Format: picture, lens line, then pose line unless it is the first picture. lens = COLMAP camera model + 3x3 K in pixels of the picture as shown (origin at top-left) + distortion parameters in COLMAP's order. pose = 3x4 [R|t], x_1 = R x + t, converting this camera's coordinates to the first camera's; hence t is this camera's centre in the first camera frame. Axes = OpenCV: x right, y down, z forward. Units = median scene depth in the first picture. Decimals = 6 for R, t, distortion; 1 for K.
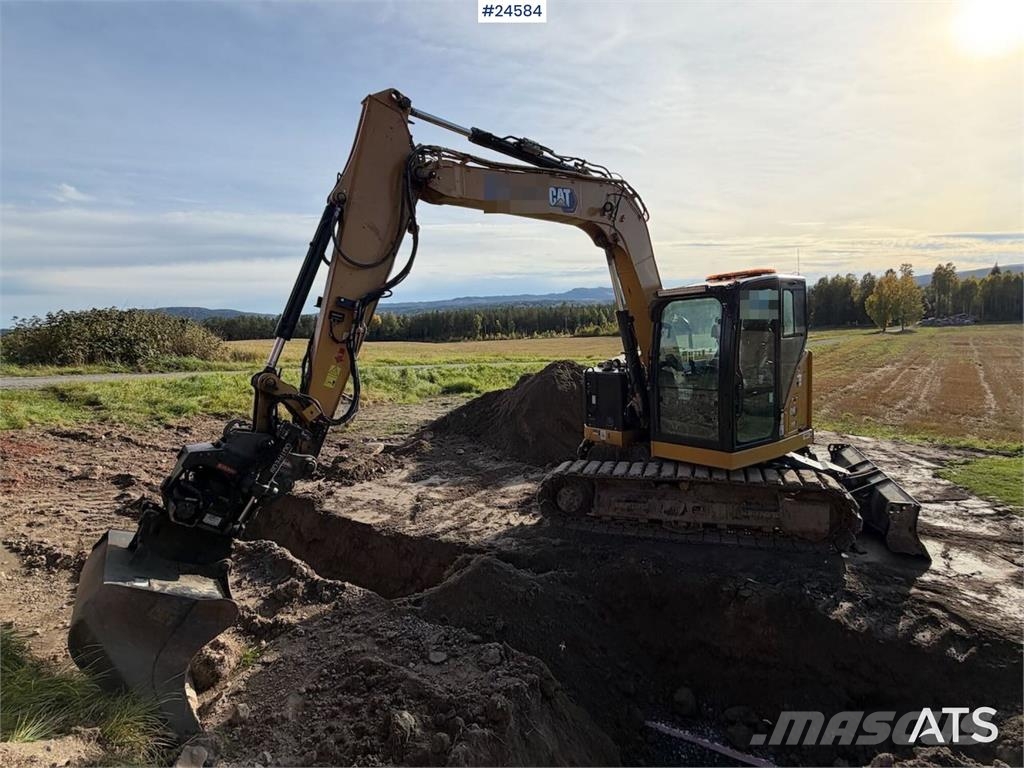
lens RADIAL K [[513.1, 0, 511.5], [0, 513.1, 384.9], [0, 0, 1]] dist [-0.000739, -0.000231]
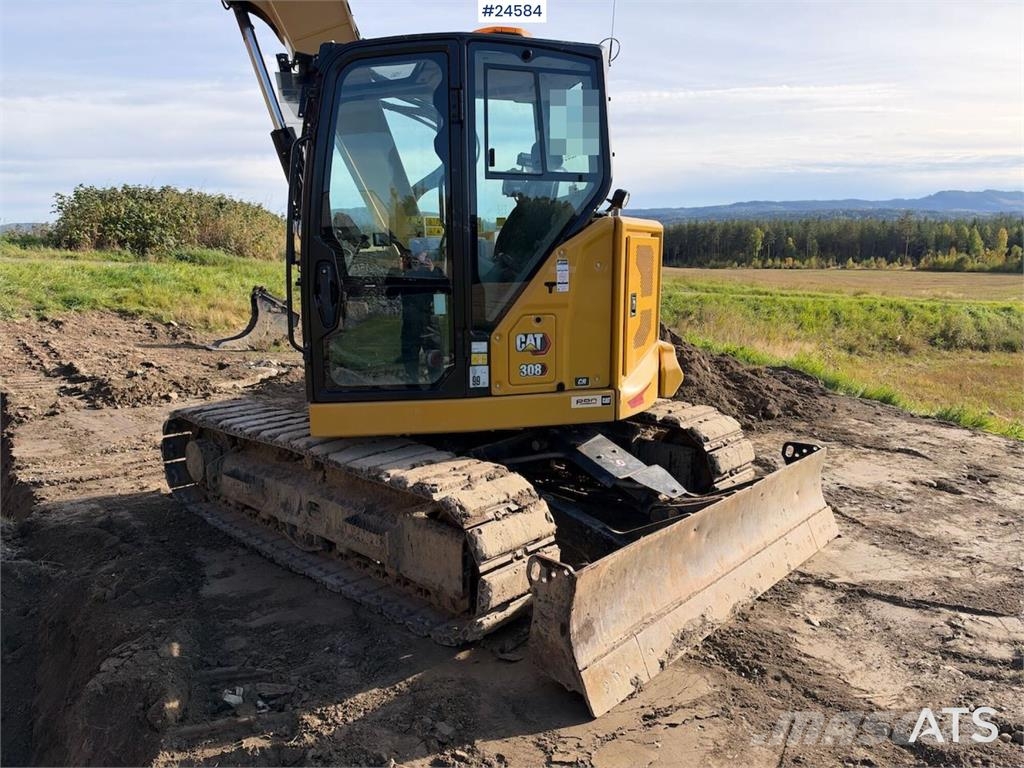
lens RADIAL K [[728.2, 0, 511.7], [0, 728.2, 381.8], [0, 0, 1]] dist [0.111540, -0.213412]
pose [[0.924701, 0.110605, -0.364274, 0.834662], [-0.083718, 0.992521, 0.088846, 0.031156], [0.371376, -0.051660, 0.927044, 0.398187]]
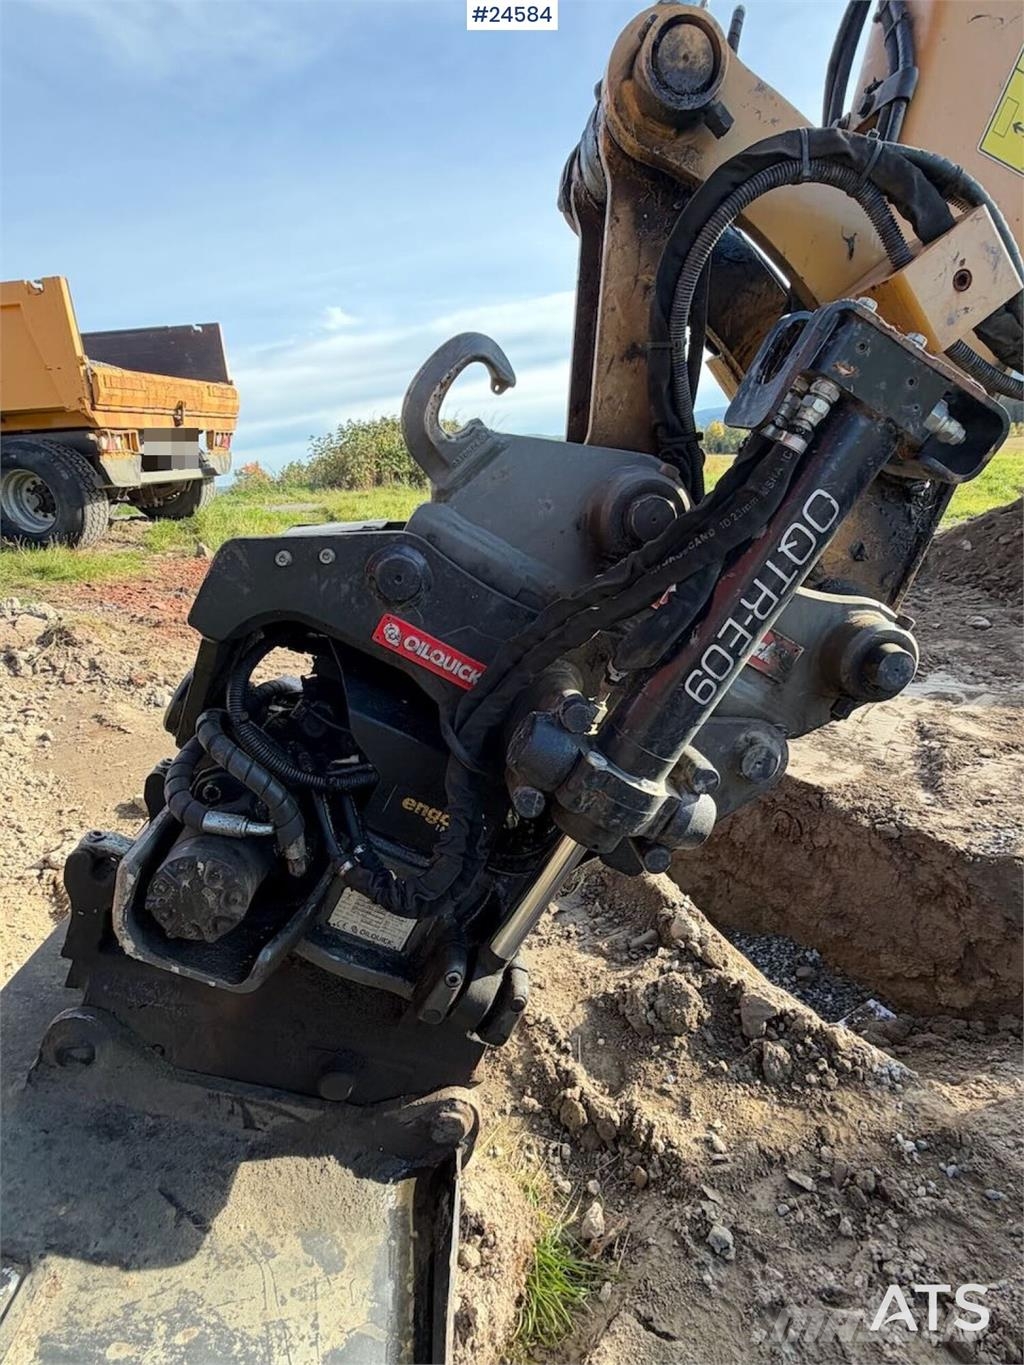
lens RADIAL K [[684.0, 0, 511.1], [0, 684.0, 670.6], [0, 0, 1]] dist [-0.000739, -0.000231]
pose [[0.858687, 0.089971, -0.504541, -0.264943], [0.017573, 0.978722, 0.204436, 0.078230], [0.512198, -0.184413, 0.838835, 0.521692]]
